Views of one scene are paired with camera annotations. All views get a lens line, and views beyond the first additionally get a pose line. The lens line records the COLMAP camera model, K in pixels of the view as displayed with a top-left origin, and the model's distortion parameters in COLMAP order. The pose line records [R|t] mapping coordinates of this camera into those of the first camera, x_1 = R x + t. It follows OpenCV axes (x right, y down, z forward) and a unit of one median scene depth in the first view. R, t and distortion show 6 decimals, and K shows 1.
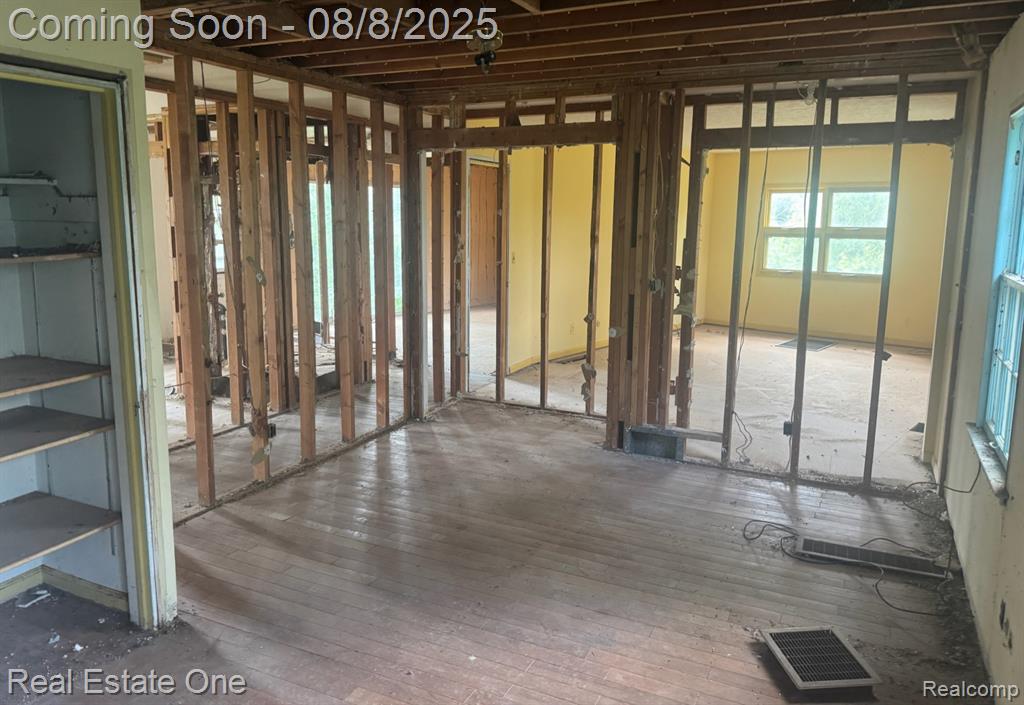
lens RADIAL K [[727.2, 0, 511.4], [0, 727.2, 323.1], [0, 0, 1]] dist [0.073938, -0.096435]
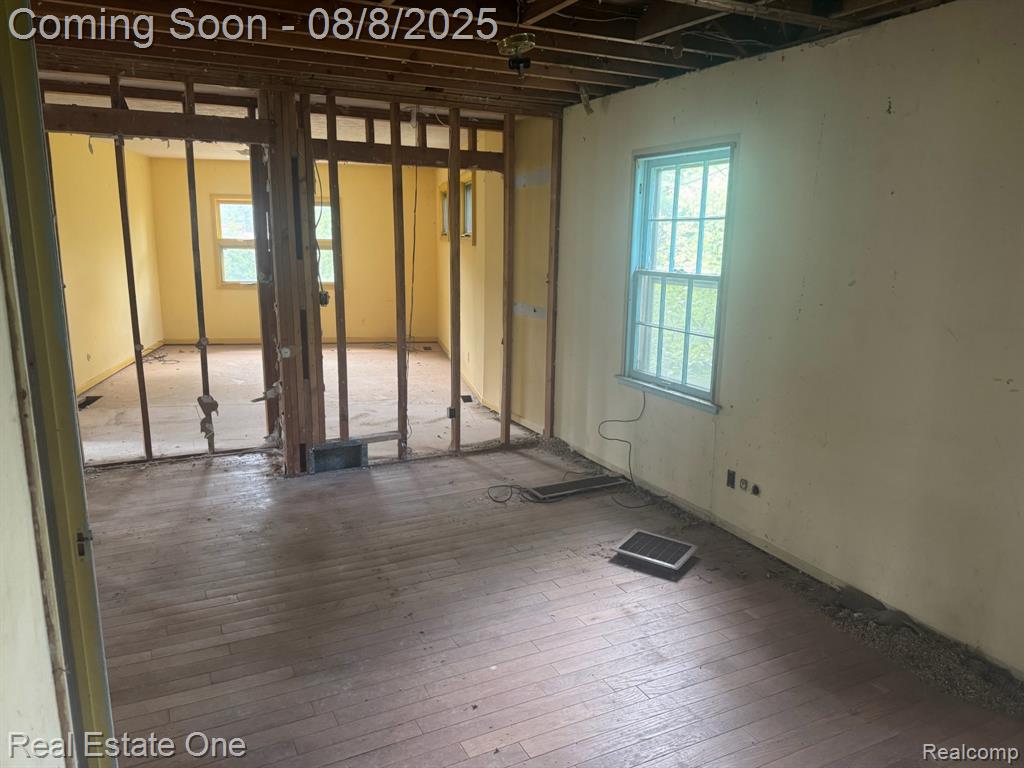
lens RADIAL K [[728.7, 0, 512.0], [0, 728.7, 384.0], [0, 0, 1]] dist [0.084330, -0.105759]
pose [[0.610940, -0.163258, 0.774661, -0.438263], [0.112184, 0.986485, 0.119425, -0.028532], [-0.783688, 0.013943, 0.620998, 0.194803]]
